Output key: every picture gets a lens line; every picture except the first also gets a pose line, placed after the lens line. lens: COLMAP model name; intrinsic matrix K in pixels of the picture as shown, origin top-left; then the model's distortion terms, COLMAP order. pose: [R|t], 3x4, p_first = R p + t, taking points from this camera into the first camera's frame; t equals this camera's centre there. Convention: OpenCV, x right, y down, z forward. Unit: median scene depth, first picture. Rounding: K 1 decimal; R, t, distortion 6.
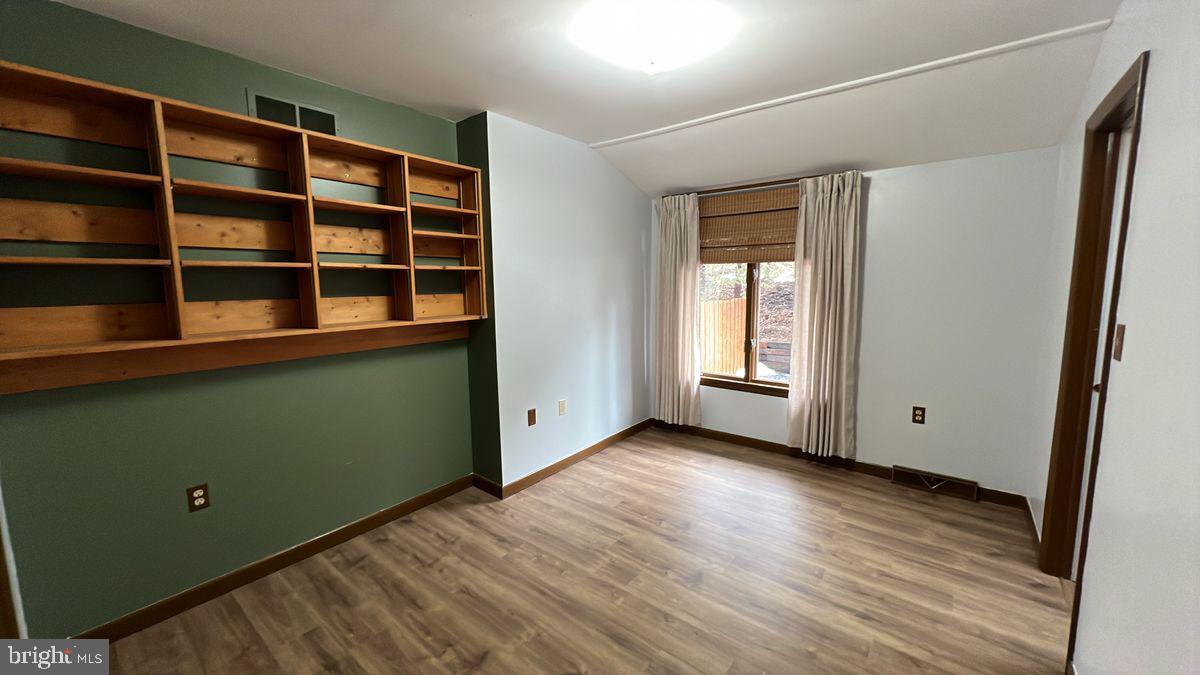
lens RADIAL K [[453.6, 0, 596.1], [0, 453.6, 334.6], [0, 0, 1]] dist [-0.000730, -0.000379]
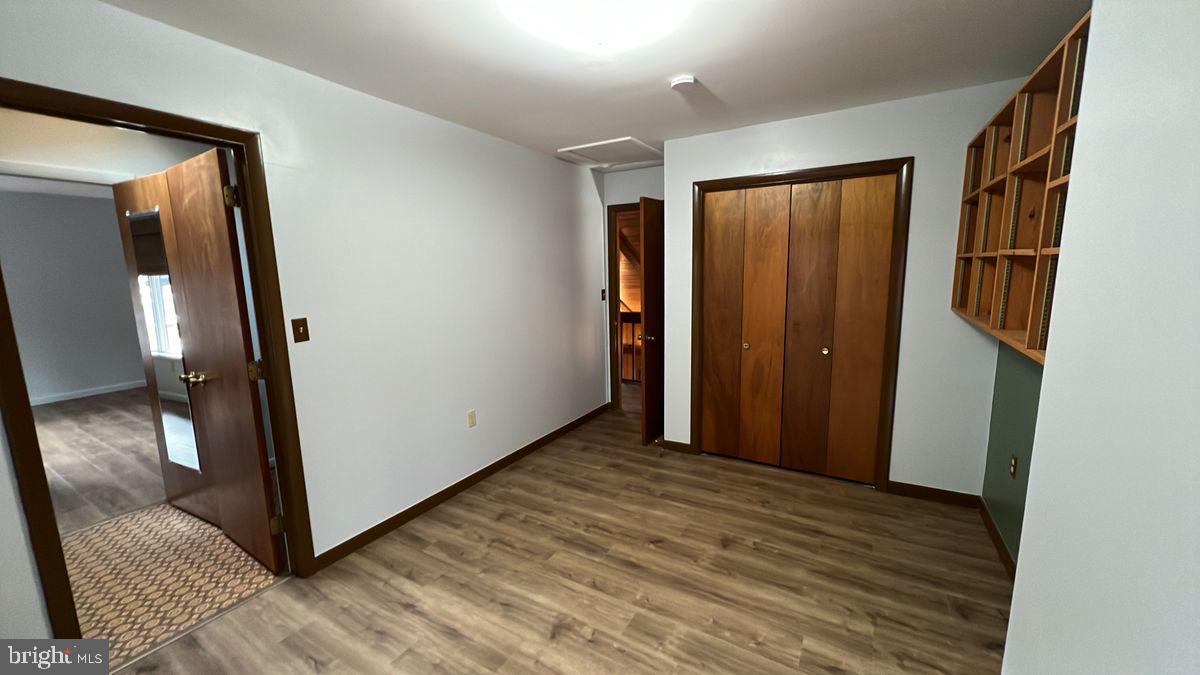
lens RADIAL K [[453.6, 0, 601.2], [0, 453.6, 338.4], [0, 0, 1]] dist [-0.000730, -0.000379]
pose [[-0.988911, 0.051126, -0.139432, 0.253104], [0.011983, 0.963281, 0.268226, -0.248392], [0.148026, 0.263581, -0.953212, 1.833656]]
